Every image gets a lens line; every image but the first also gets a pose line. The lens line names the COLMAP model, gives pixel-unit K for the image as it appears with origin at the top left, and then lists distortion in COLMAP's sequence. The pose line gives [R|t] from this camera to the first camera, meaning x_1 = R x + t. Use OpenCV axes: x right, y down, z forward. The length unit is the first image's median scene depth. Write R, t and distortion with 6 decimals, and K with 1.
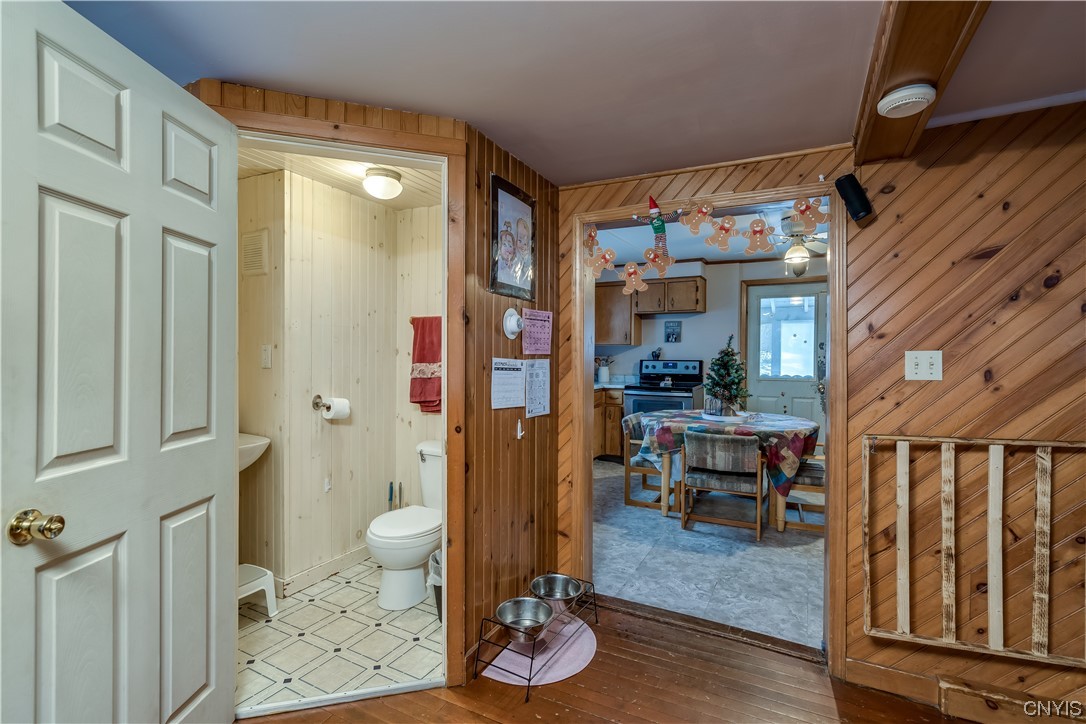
lens RADIAL K [[495.4, 0, 542.7], [0, 495.4, 355.1], [0, 0, 1]] dist [-0.004564, 0.000098]
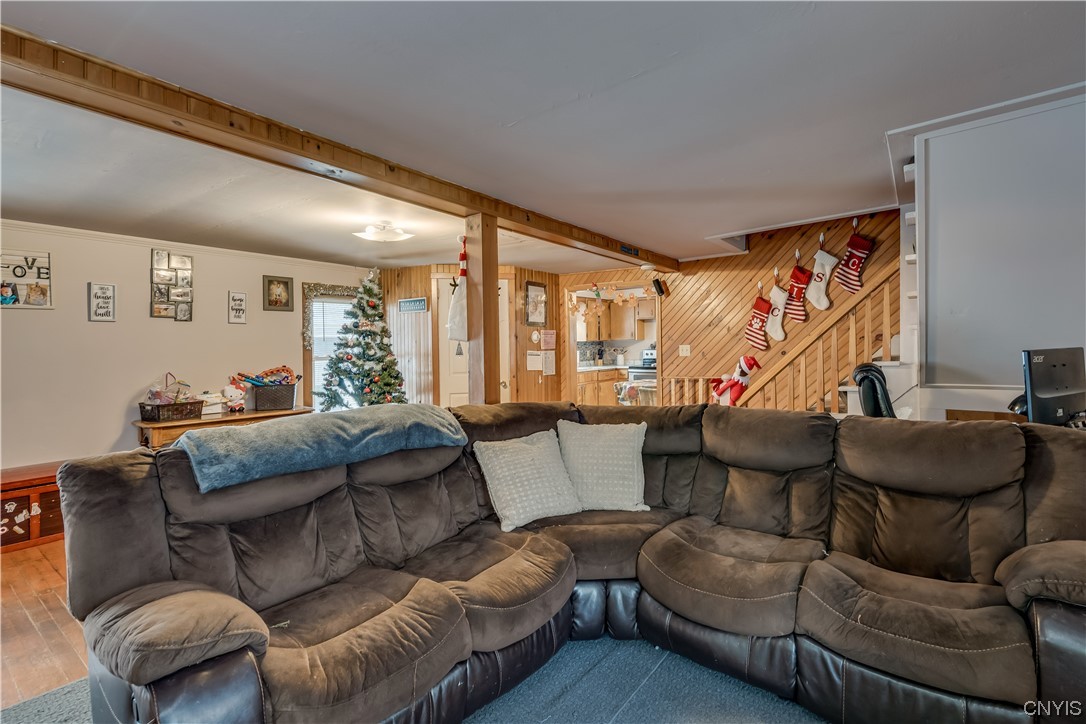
lens RADIAL K [[495.4, 0, 539.0], [0, 495.4, 345.1], [0, 0, 1]] dist [-0.004564, 0.000098]
pose [[0.985910, -0.021132, -0.165937, 0.368344], [0.020569, 0.999775, -0.005111, -0.008816], [0.166007, 0.001625, 0.986123, -1.466134]]
